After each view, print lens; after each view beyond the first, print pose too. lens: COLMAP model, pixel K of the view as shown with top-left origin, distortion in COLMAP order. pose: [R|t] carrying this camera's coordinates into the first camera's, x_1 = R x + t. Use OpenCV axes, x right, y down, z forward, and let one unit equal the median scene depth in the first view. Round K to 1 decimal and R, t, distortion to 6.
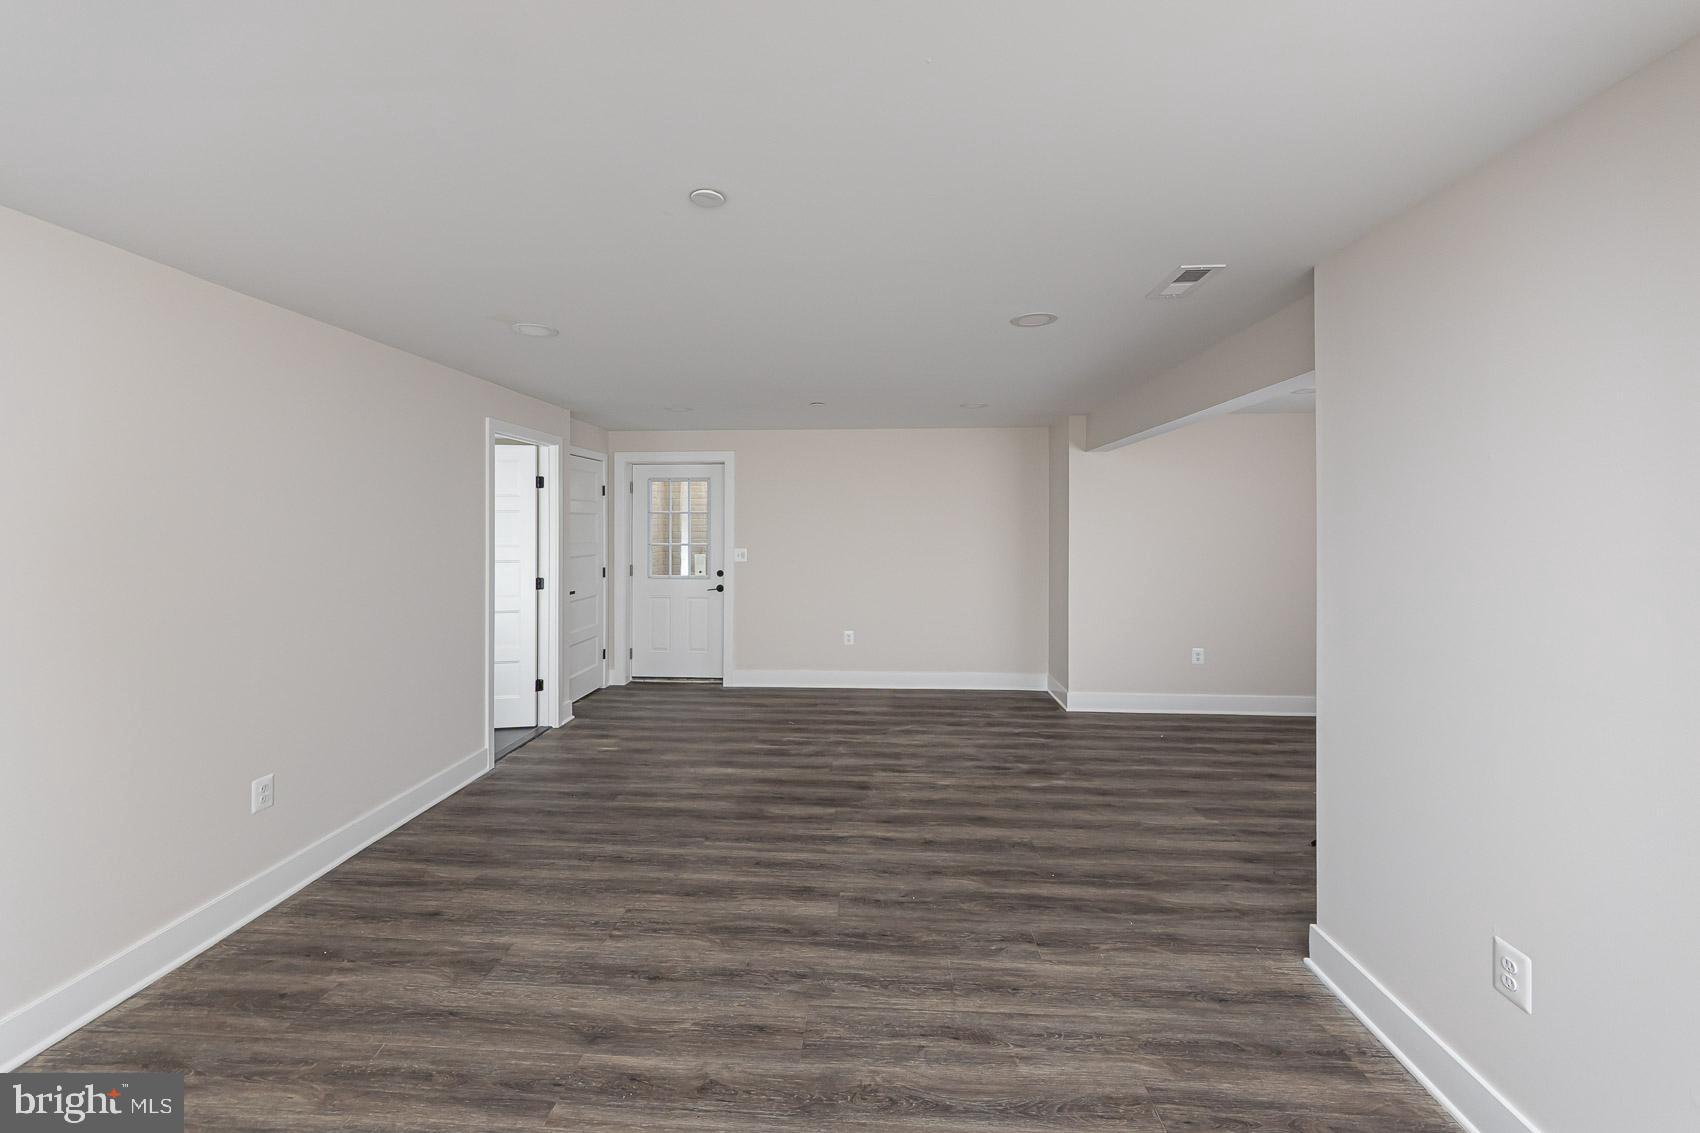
lens RADIAL K [[672.9, 0, 845.0], [0, 672.9, 535.6], [0, 0, 1]] dist [0.002857, 0.000271]
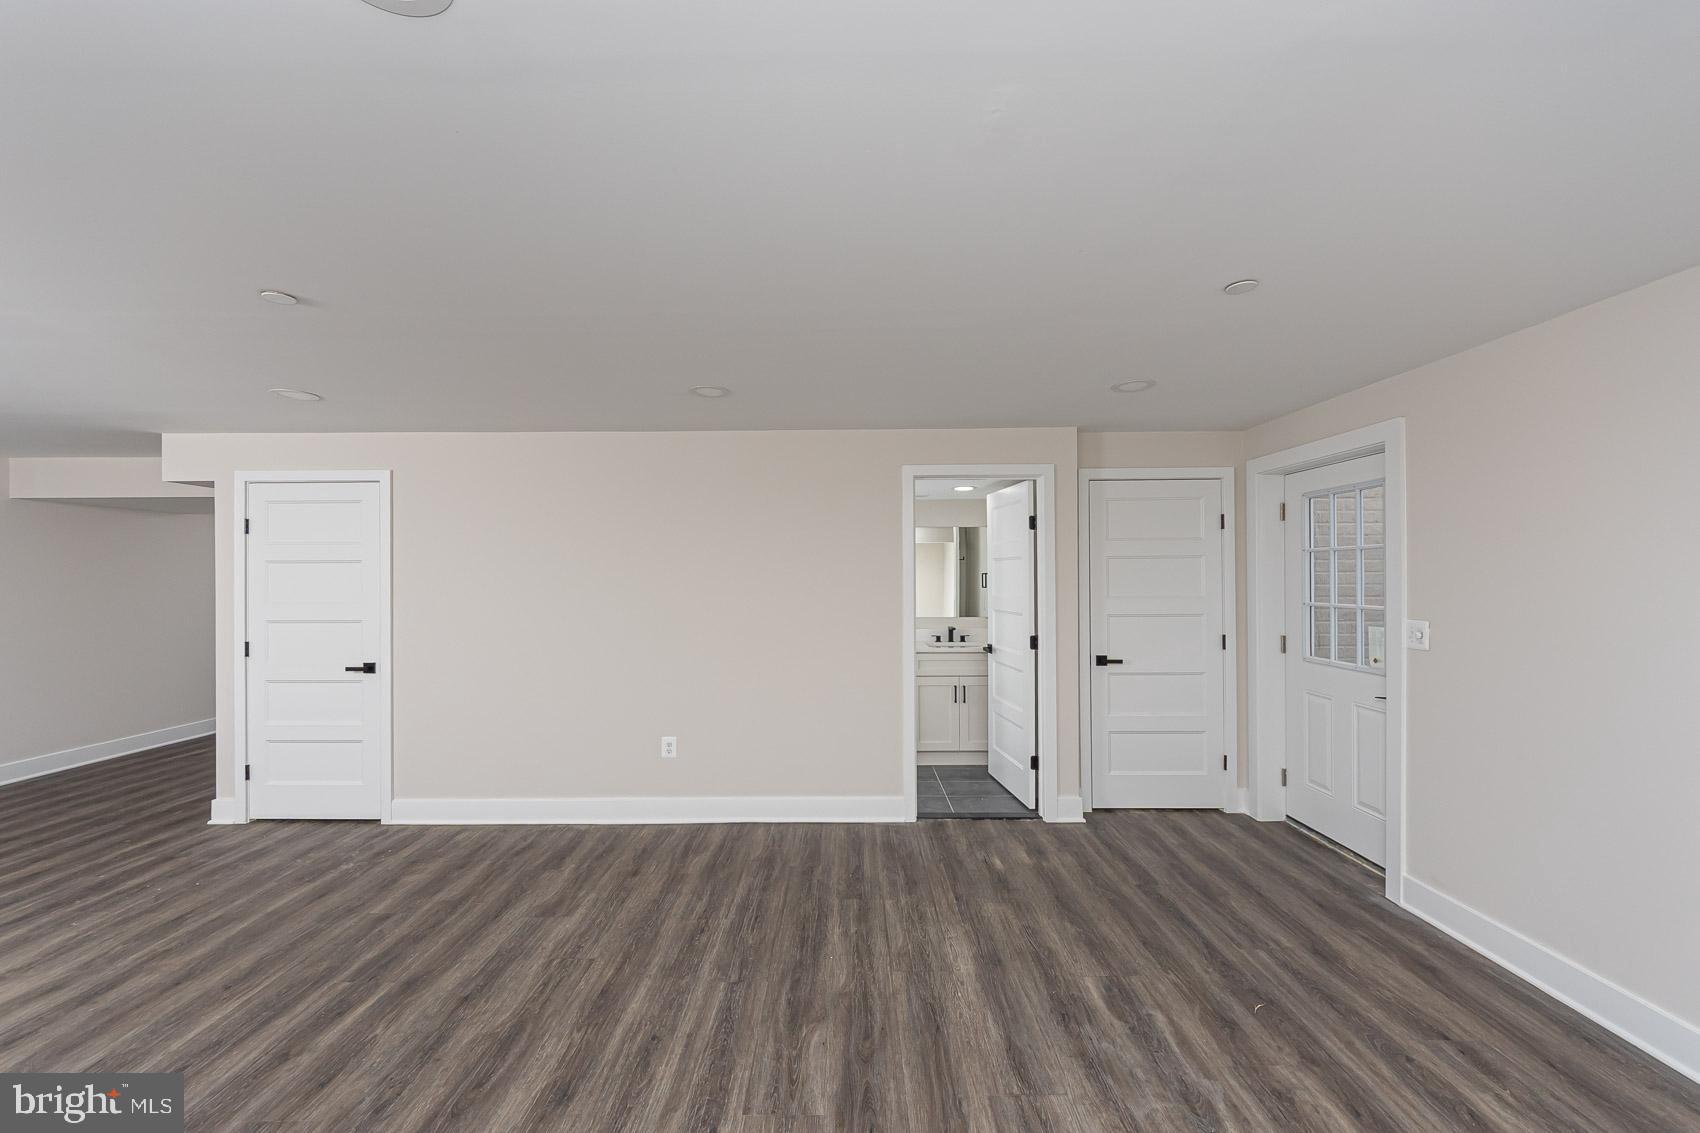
lens RADIAL K [[672.9, 0, 847.2], [0, 672.9, 561.6], [0, 0, 1]] dist [0.002857, 0.000271]
pose [[0.027733, -0.017391, -0.999464, 0.602016], [-0.007653, 0.999816, -0.017609, -0.019186], [0.999586, 0.008137, 0.027594, 1.154089]]
